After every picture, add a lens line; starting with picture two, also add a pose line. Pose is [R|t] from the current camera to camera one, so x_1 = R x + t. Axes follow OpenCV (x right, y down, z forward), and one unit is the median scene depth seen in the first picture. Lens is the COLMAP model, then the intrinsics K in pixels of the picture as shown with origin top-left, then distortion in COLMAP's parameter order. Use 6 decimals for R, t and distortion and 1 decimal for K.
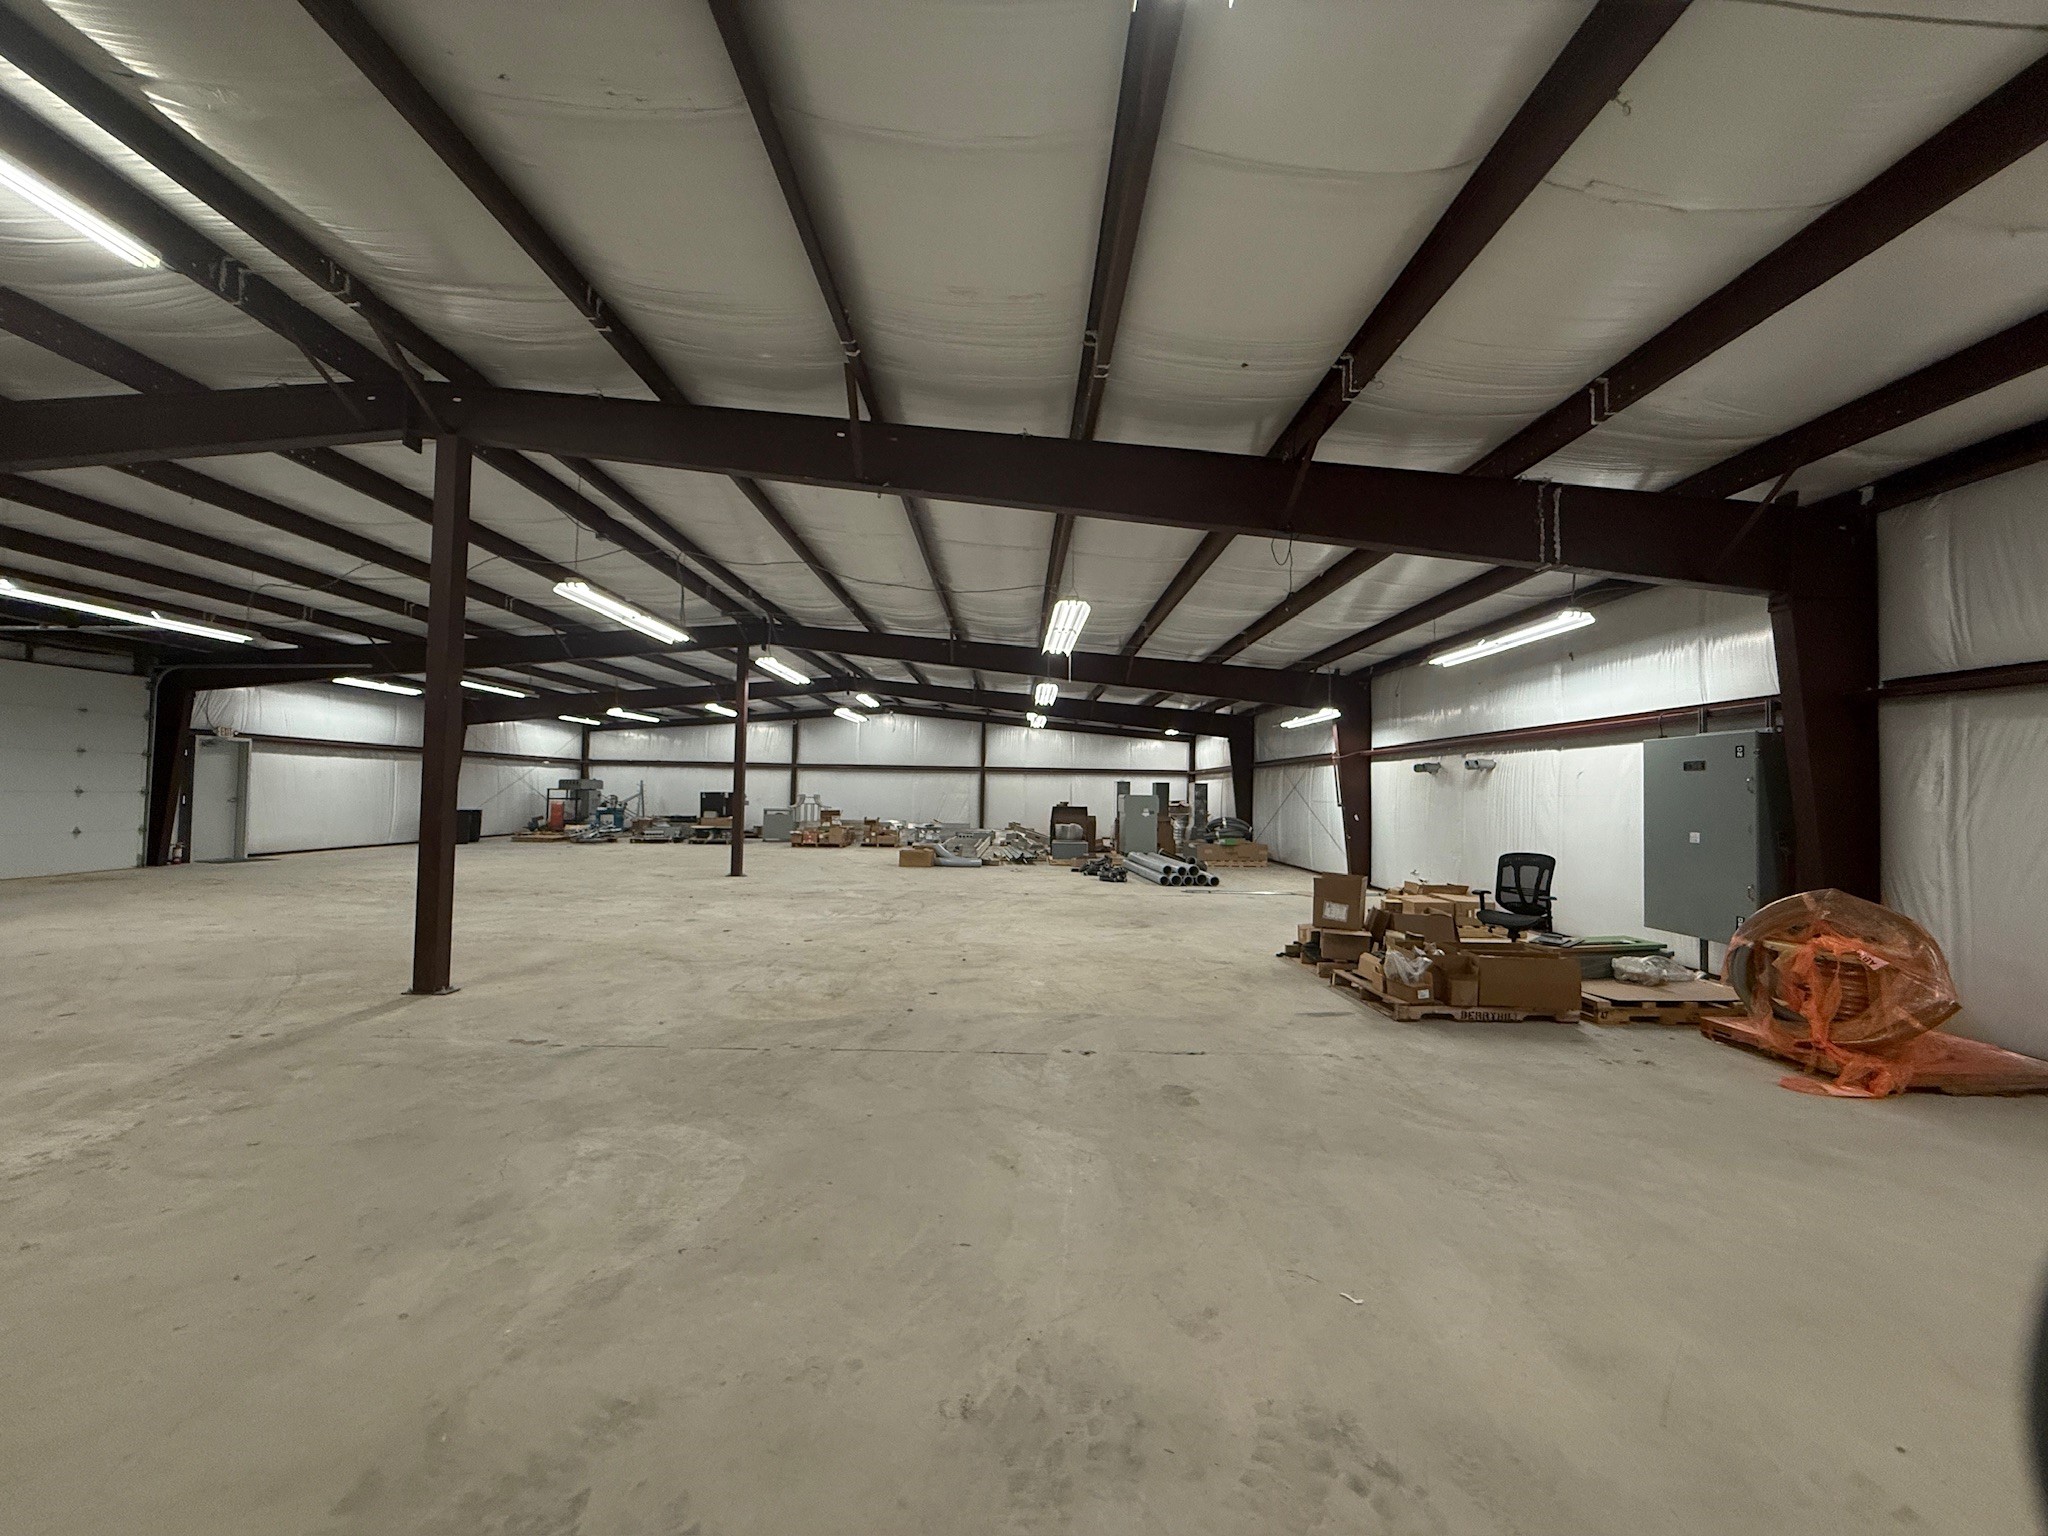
lens RADIAL K [[817.3, 0, 1018.7], [0, 817.3, 767.4], [0, 0, 1]] dist [-0.001549, 0.000322]
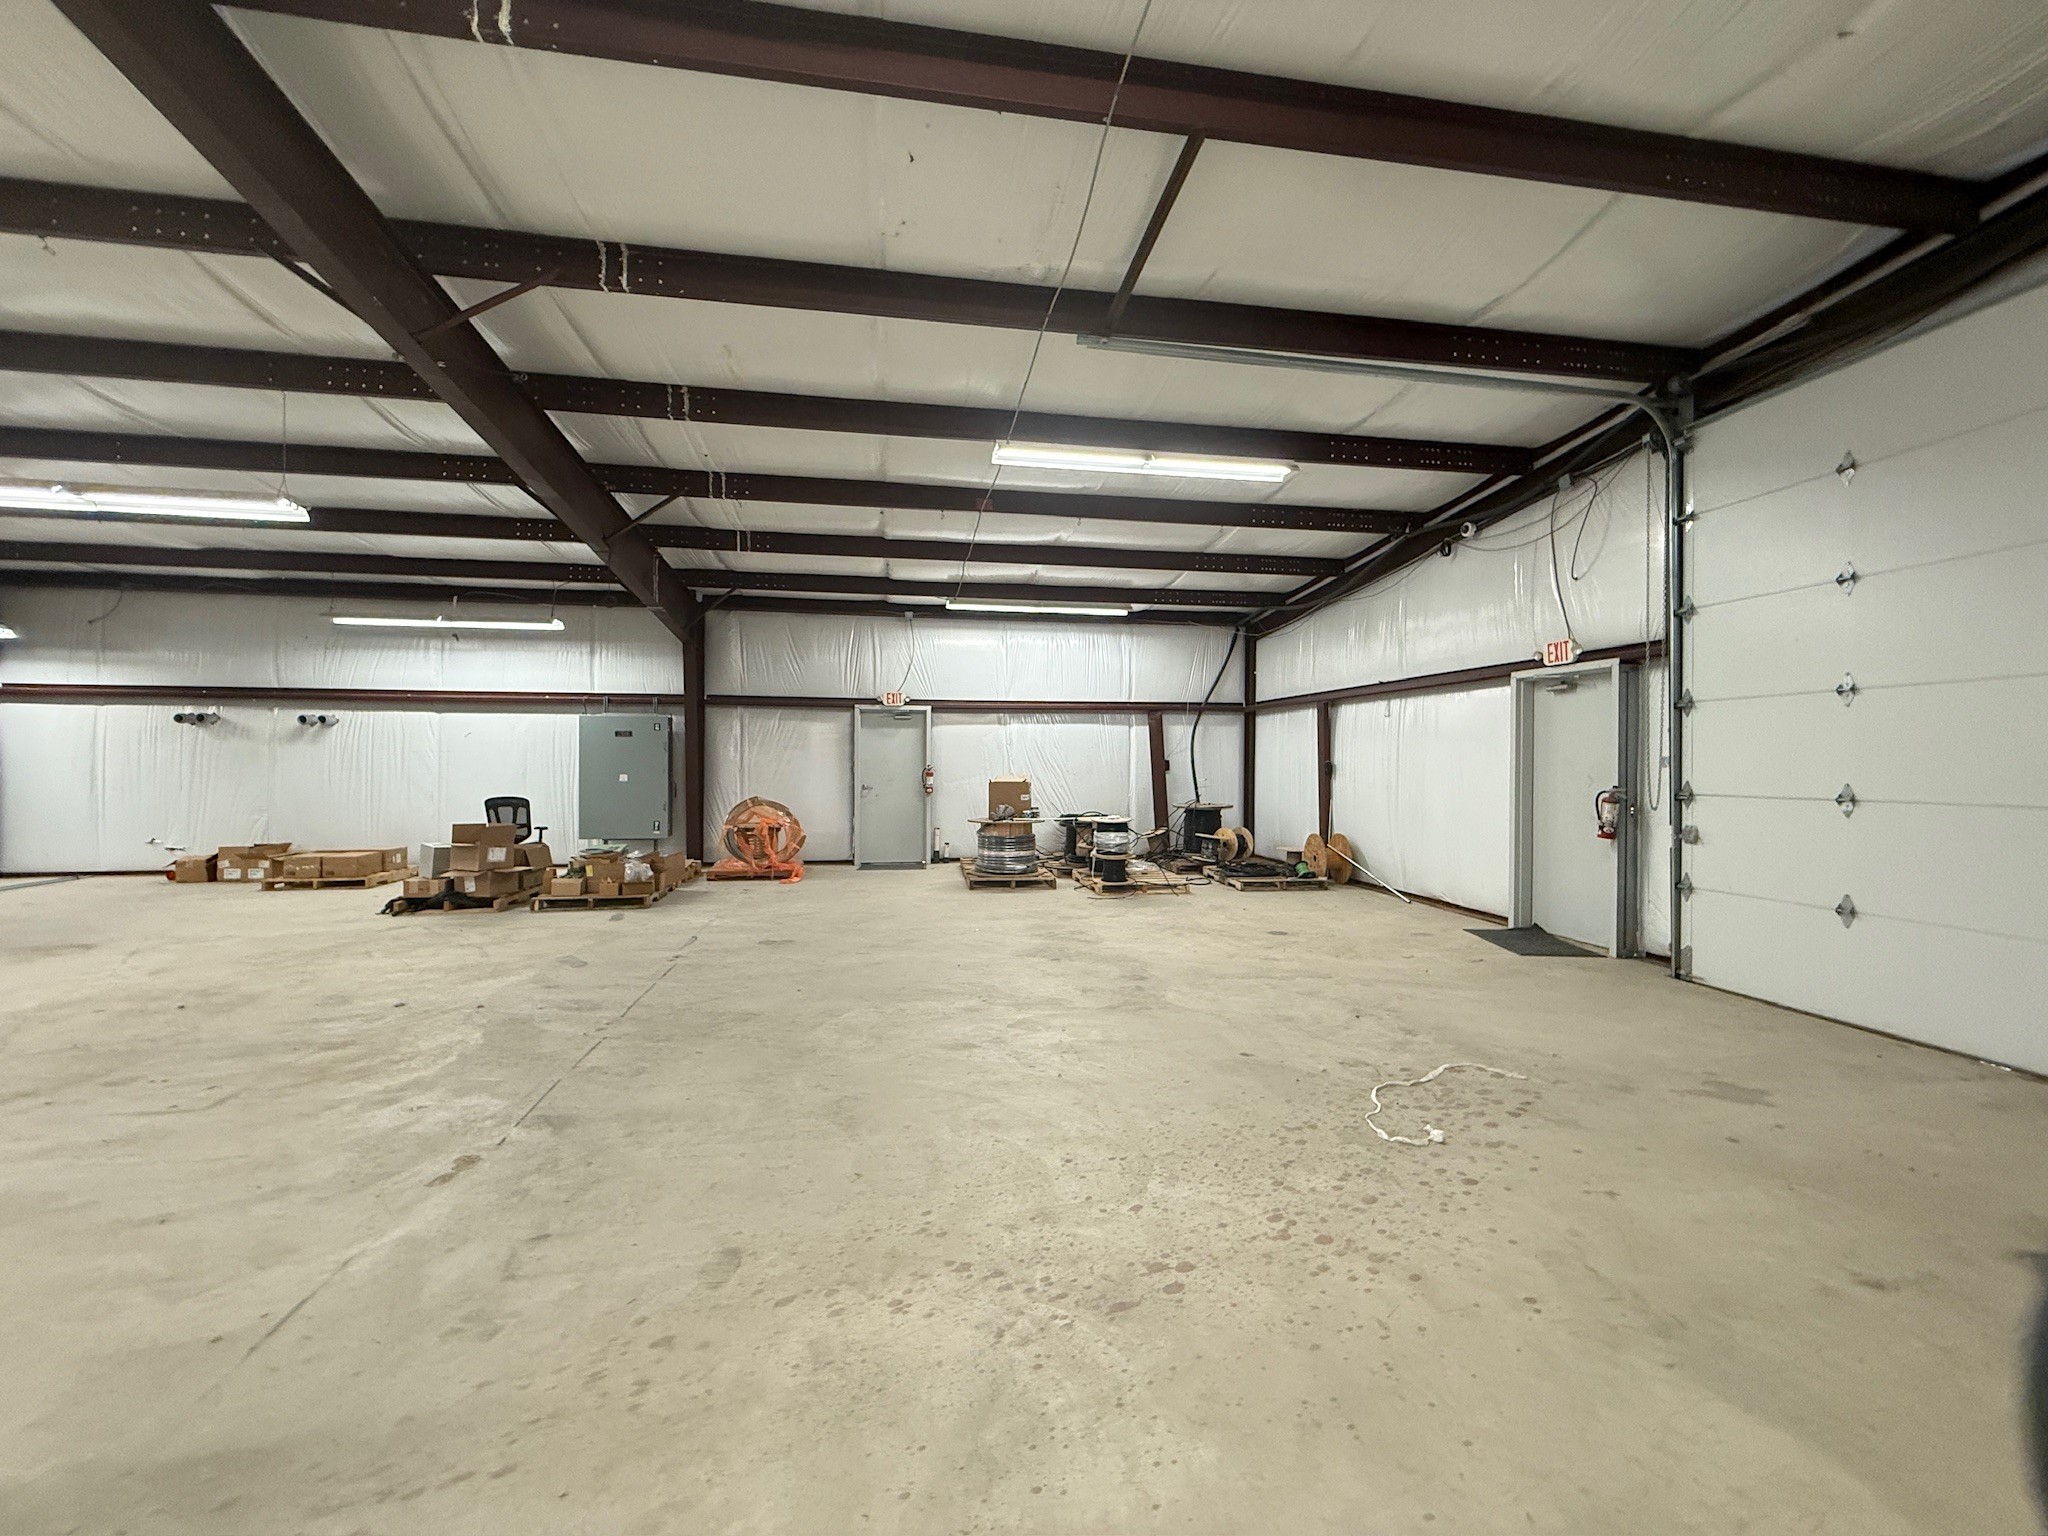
lens RADIAL K [[817.3, 0, 1018.7], [0, 817.3, 767.4], [0, 0, 1]] dist [-0.001549, 0.000322]
pose [[-0.166398, -0.024821, 0.985746, -0.378736], [-0.038955, 0.999068, 0.018580, 0.001794], [-0.985289, -0.035308, -0.167209, 0.208007]]
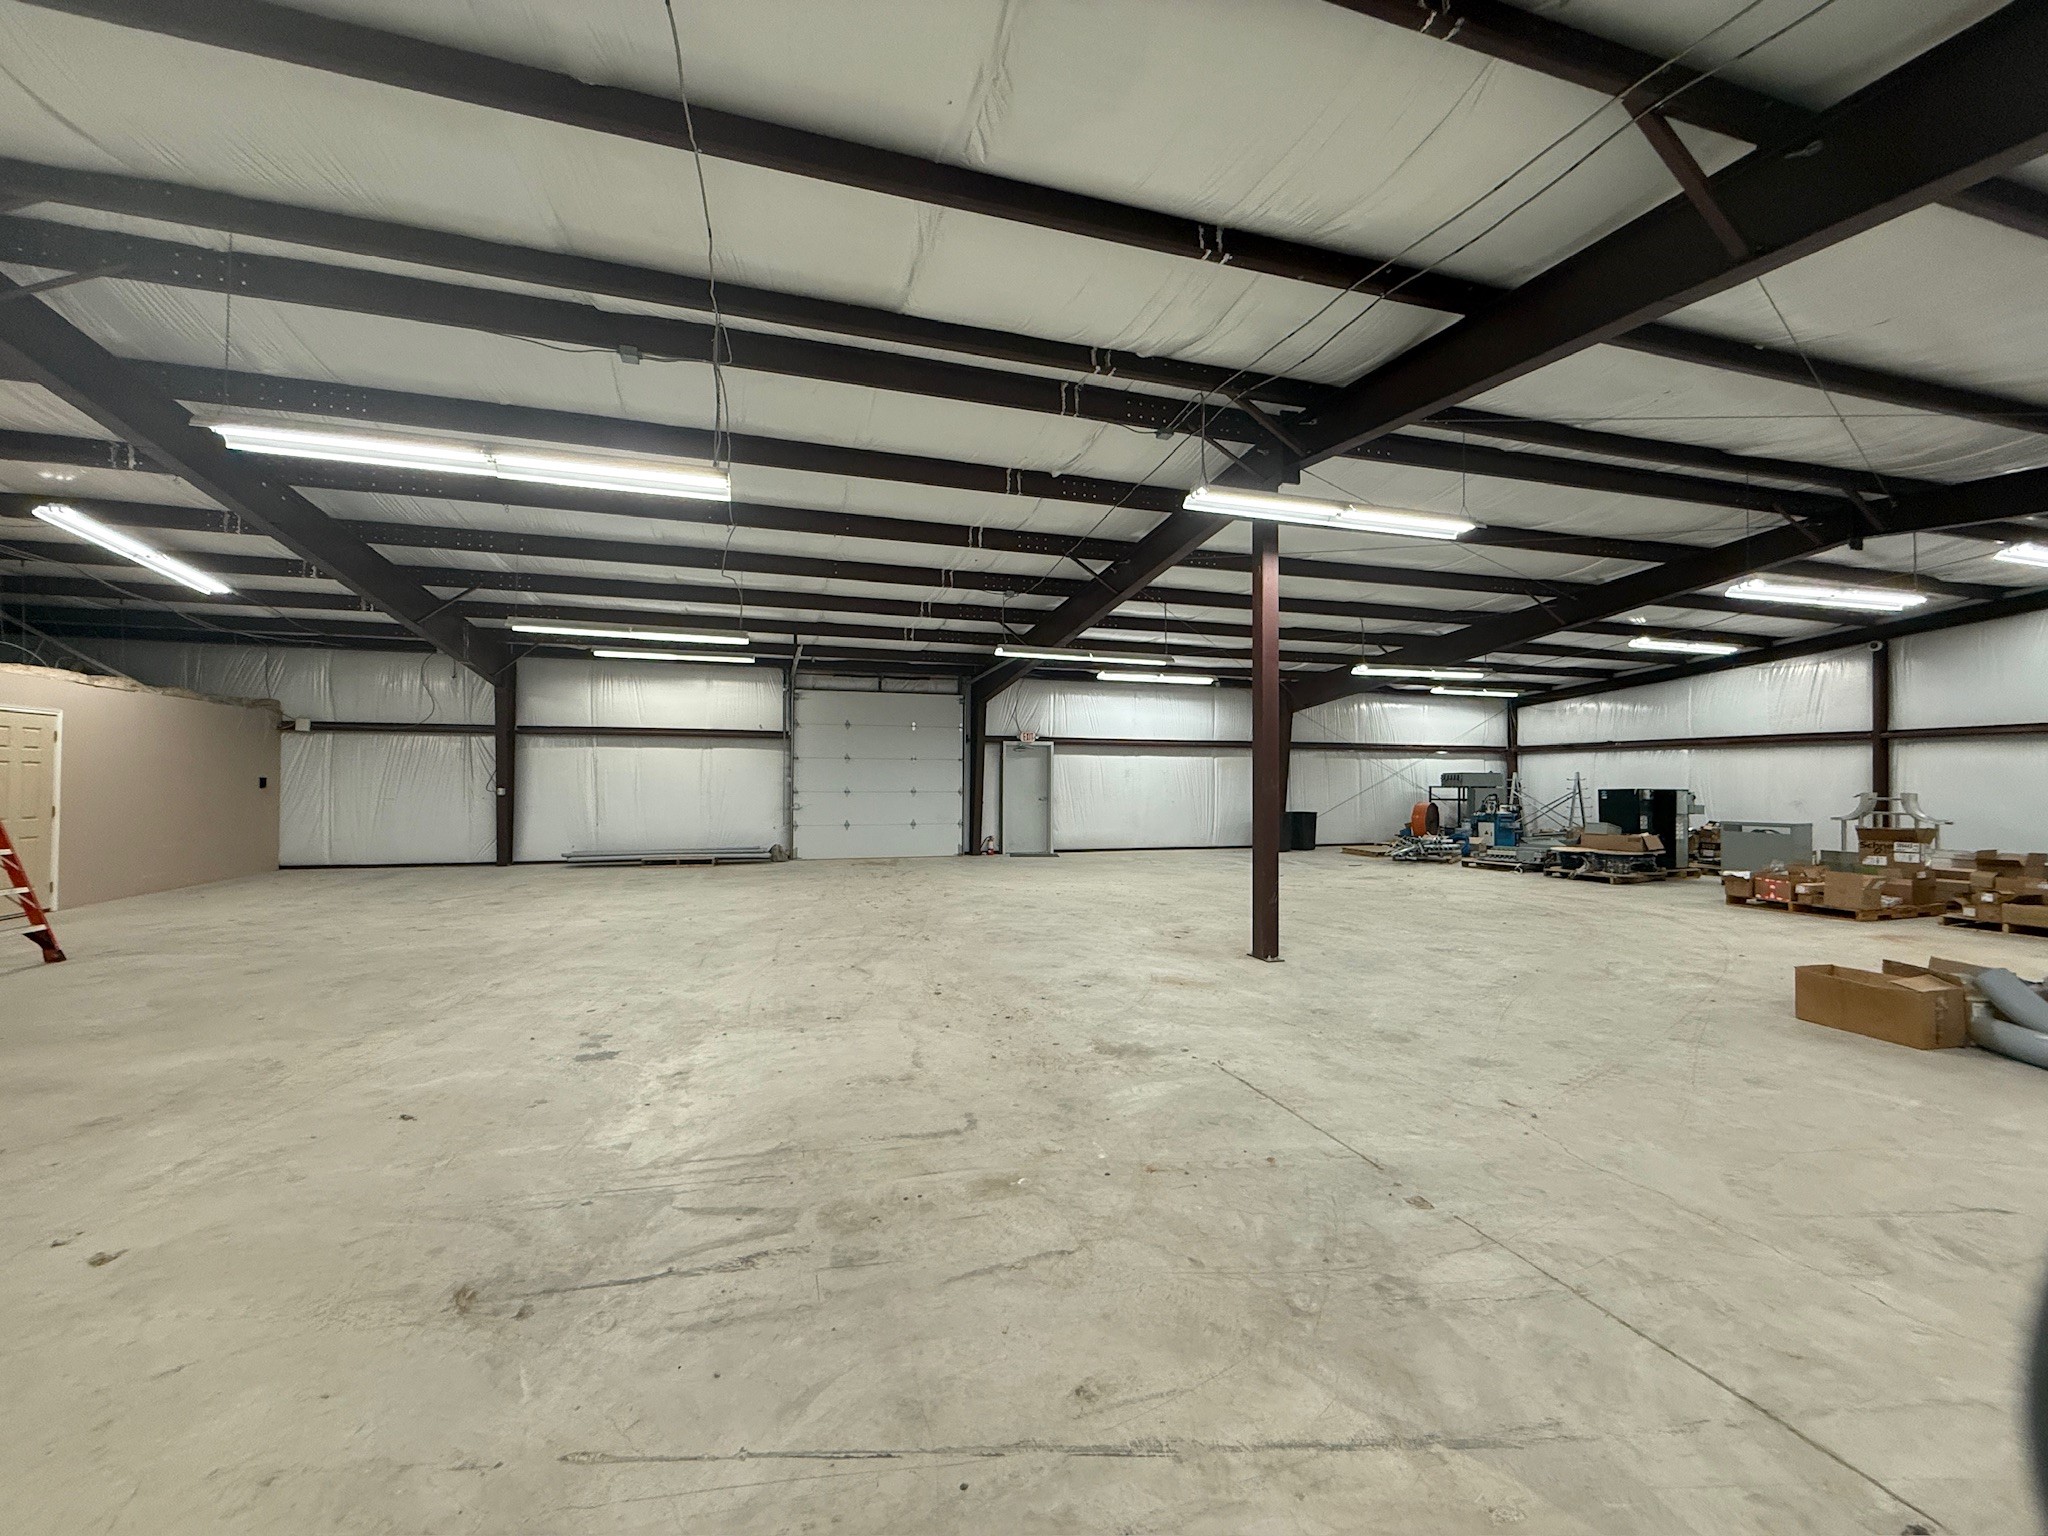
lens RADIAL K [[817.3, 0, 1018.7], [0, 817.3, 767.4], [0, 0, 1]] dist [-0.001549, 0.000322]
pose [[0.291328, -0.032784, -0.956061, 0.073285], [0.032017, 0.999187, -0.024507, 0.022779], [0.956087, -0.023470, 0.292141, 0.635514]]
